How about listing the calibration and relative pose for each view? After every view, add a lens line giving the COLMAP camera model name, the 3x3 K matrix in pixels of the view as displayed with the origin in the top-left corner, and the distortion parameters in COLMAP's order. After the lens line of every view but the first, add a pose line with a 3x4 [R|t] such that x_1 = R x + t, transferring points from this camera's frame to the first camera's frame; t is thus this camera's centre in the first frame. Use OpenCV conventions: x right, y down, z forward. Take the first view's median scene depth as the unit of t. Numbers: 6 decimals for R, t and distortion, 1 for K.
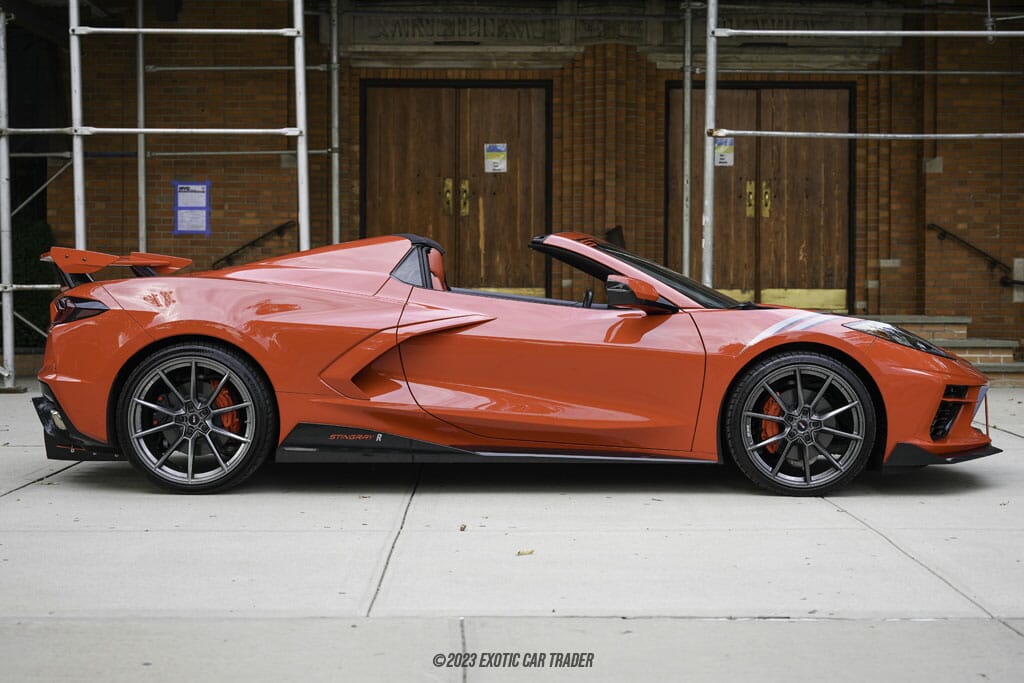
lens RADIAL K [[1745.0, 0, 512.0], [0, 1745.0, 341.5], [0, 0, 1]] dist [-0.032269, 0.155040]
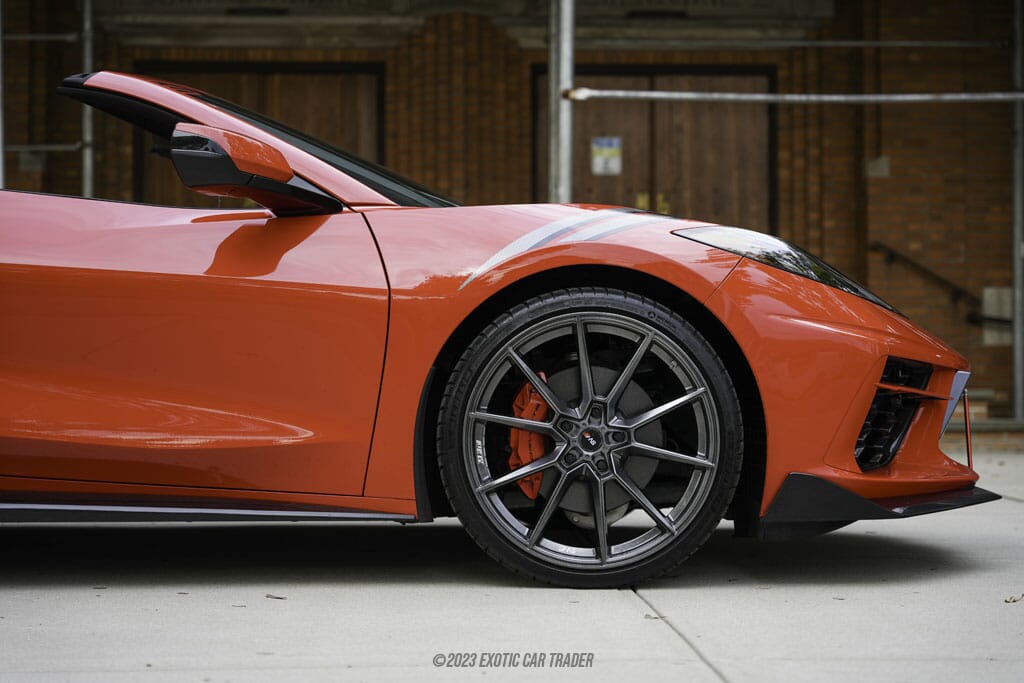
lens RADIAL K [[1840.0, 0, 512.0], [0, 1840.0, 341.5], [0, 0, 1]] dist [0.029866, -0.182500]
pose [[0.999335, -0.003143, 0.036335, 0.119074], [0.005195, 0.998387, -0.056530, 0.046936], [-0.036098, 0.056681, 0.997740, 0.464310]]
